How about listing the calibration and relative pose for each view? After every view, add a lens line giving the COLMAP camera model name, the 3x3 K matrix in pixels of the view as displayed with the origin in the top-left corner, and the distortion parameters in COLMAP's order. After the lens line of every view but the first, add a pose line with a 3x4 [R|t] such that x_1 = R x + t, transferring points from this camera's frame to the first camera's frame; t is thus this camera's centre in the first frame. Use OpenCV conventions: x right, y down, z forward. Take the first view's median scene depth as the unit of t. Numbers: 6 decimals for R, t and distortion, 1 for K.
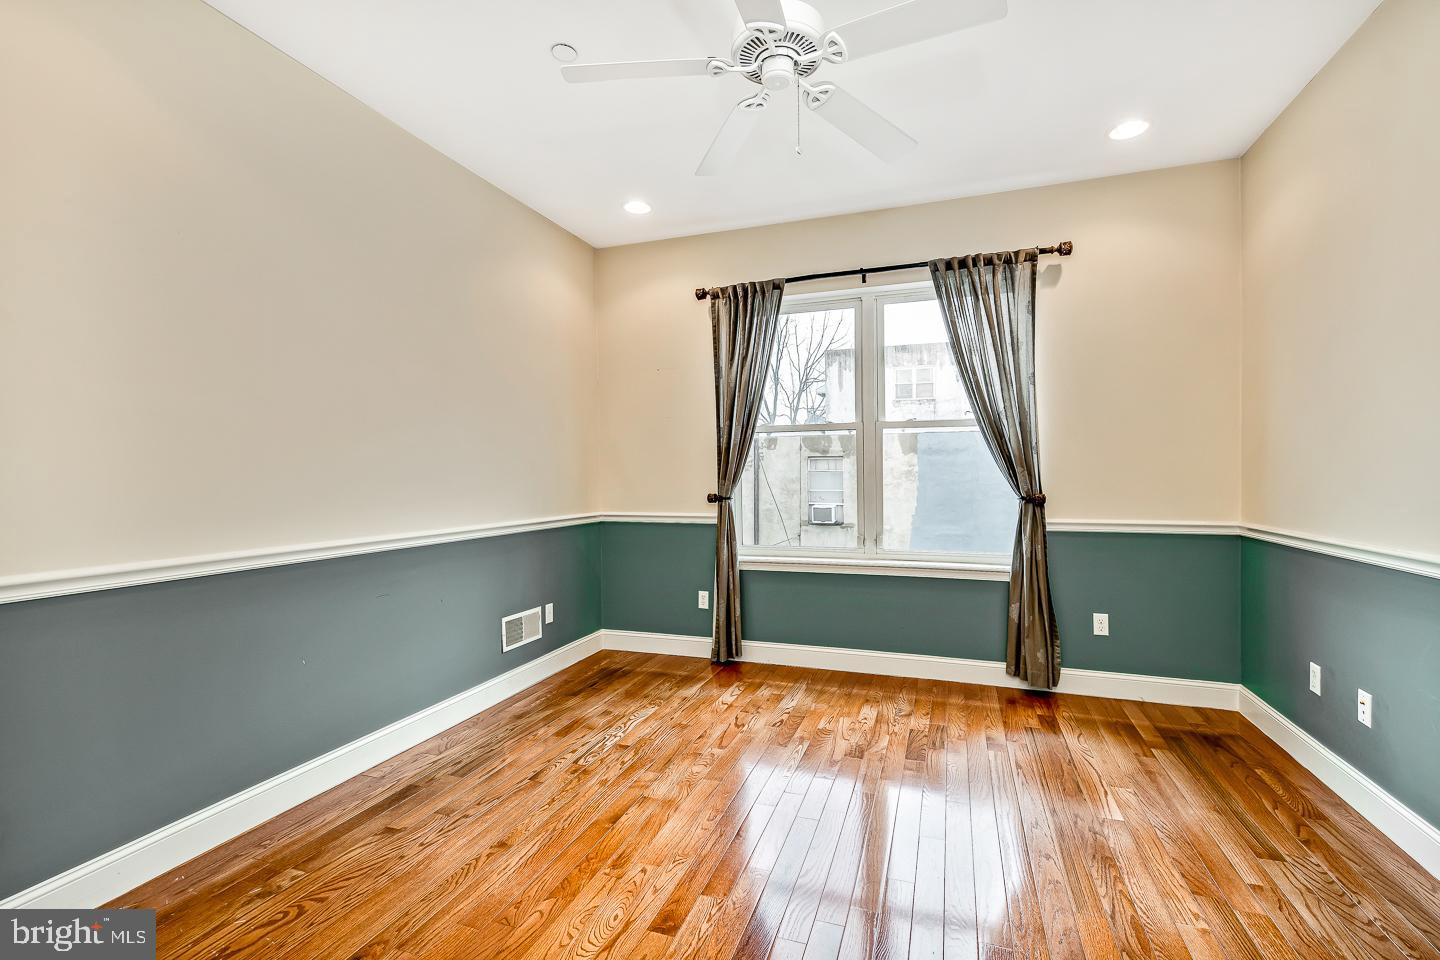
lens RADIAL K [[665.1, 0, 720.0], [0, 665.1, 480.0], [0, 0, 1]] dist [0.003563, 0.000715]
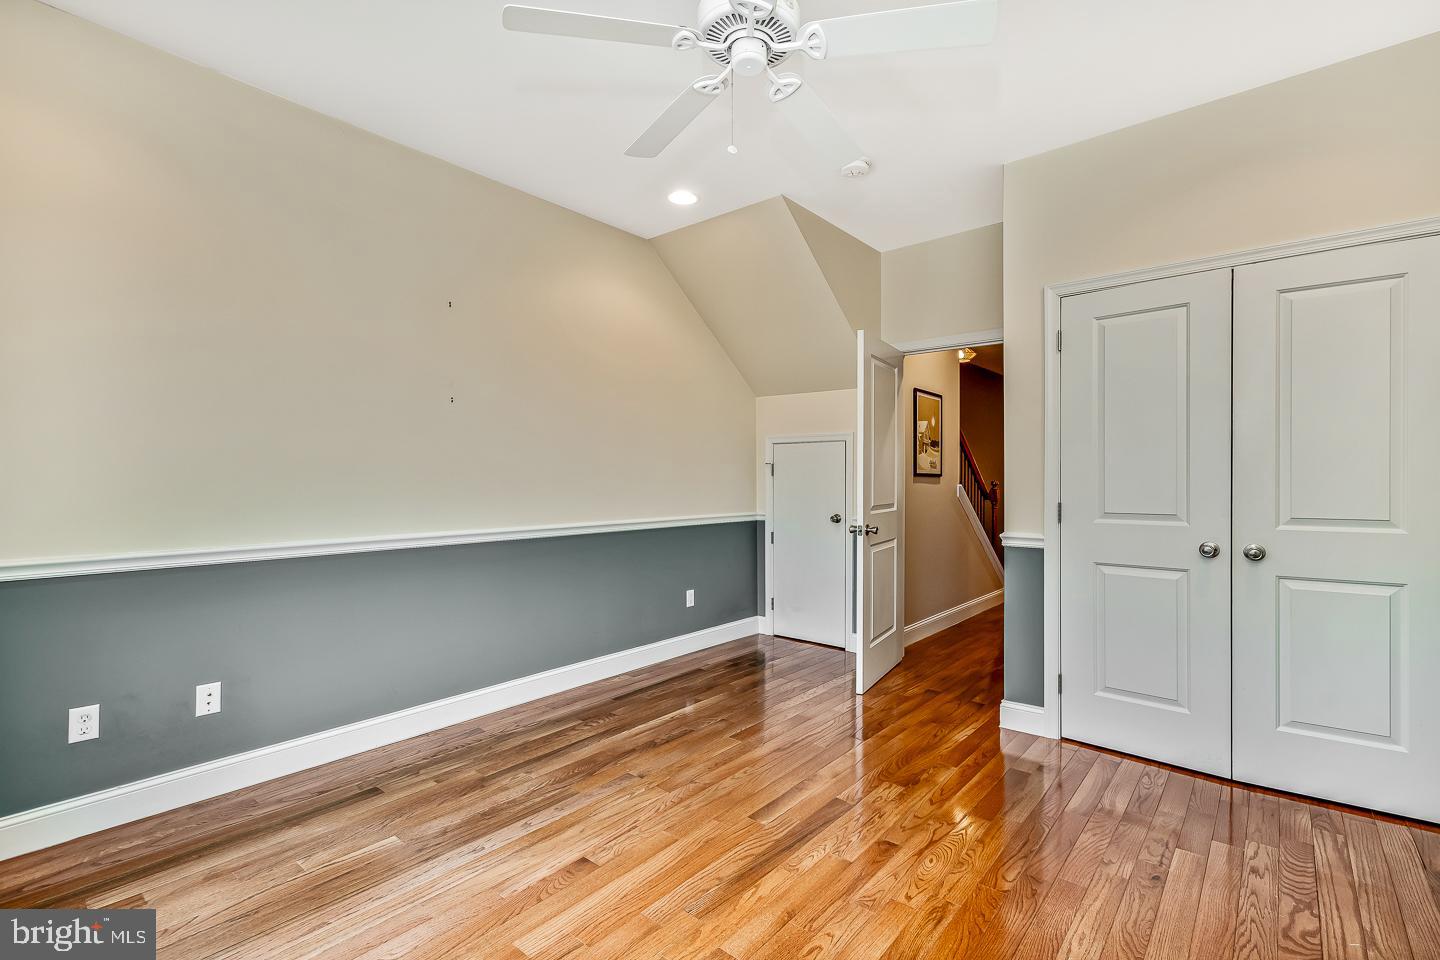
lens RADIAL K [[665.1, 0, 720.0], [0, 665.1, 480.0], [0, 0, 1]] dist [0.003563, 0.000715]
pose [[-0.938636, 0.010305, 0.344755, -0.194170], [0.013413, 0.999888, 0.006631, -0.004117], [-0.344648, 0.010849, -0.938669, 1.954440]]
